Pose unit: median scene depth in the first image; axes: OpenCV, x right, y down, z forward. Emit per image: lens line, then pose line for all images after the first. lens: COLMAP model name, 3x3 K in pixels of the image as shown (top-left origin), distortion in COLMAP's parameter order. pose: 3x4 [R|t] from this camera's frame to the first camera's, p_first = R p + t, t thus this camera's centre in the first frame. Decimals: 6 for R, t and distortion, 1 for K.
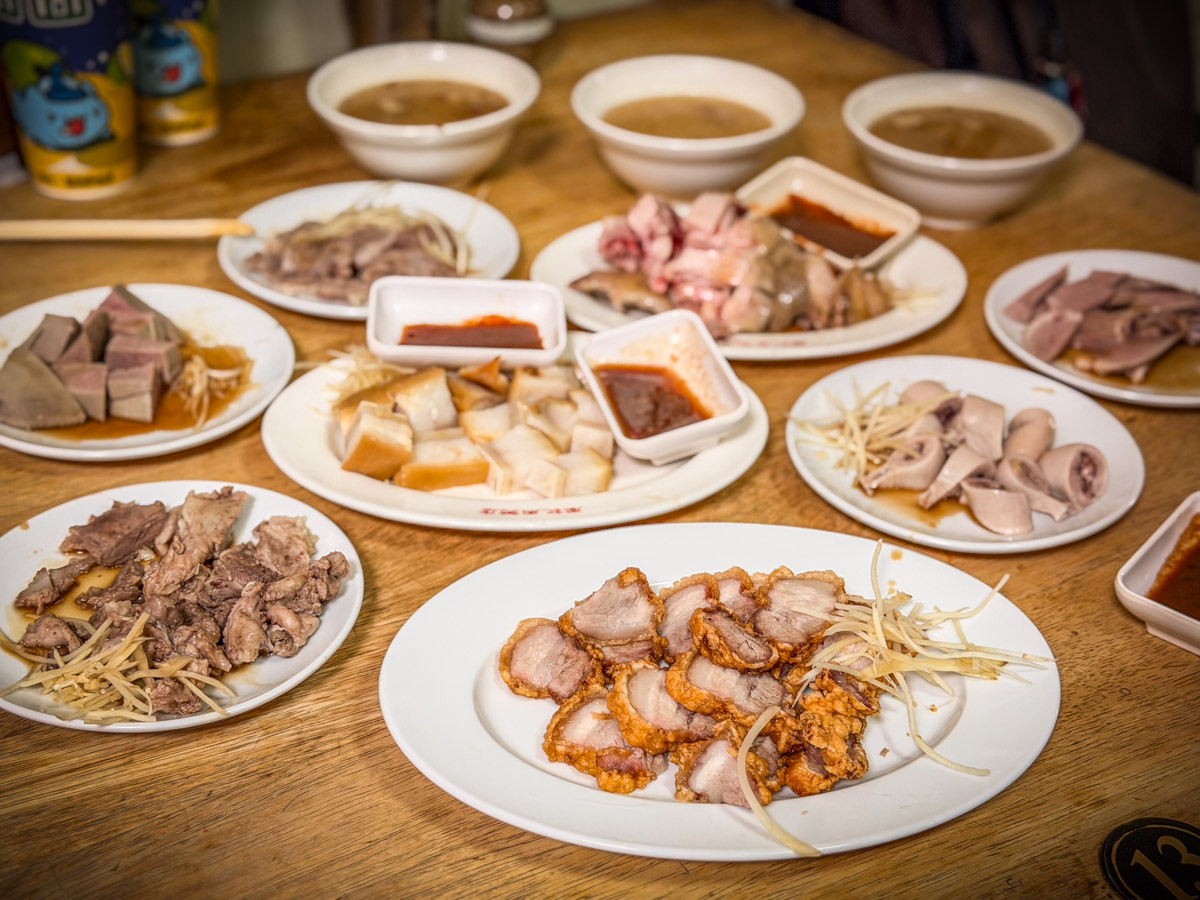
lens RADIAL K [[1757.1, 0, 596.4], [0, 1757.1, 445.7], [0, 0, 1]] dist [0.063168, 0.000000]
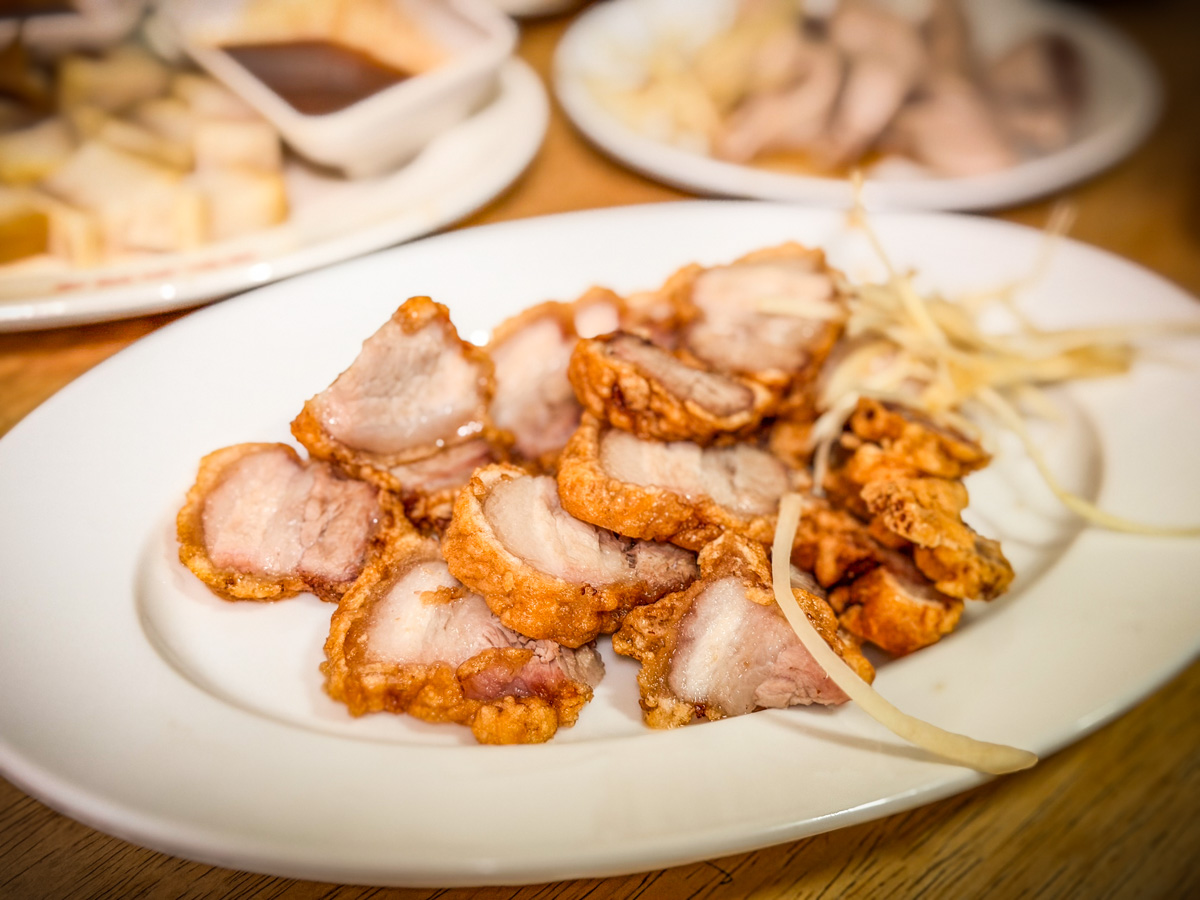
lens RADIAL K [[1757.1, 0, 601.9], [0, 1757.1, 452.1], [0, 0, 1]] dist [0.063168, 0.000000]
pose [[0.943932, -0.194162, 0.267007, -0.069343], [0.192209, 0.980775, 0.033699, 0.105895], [-0.268417, 0.019512, 0.963105, 0.528849]]
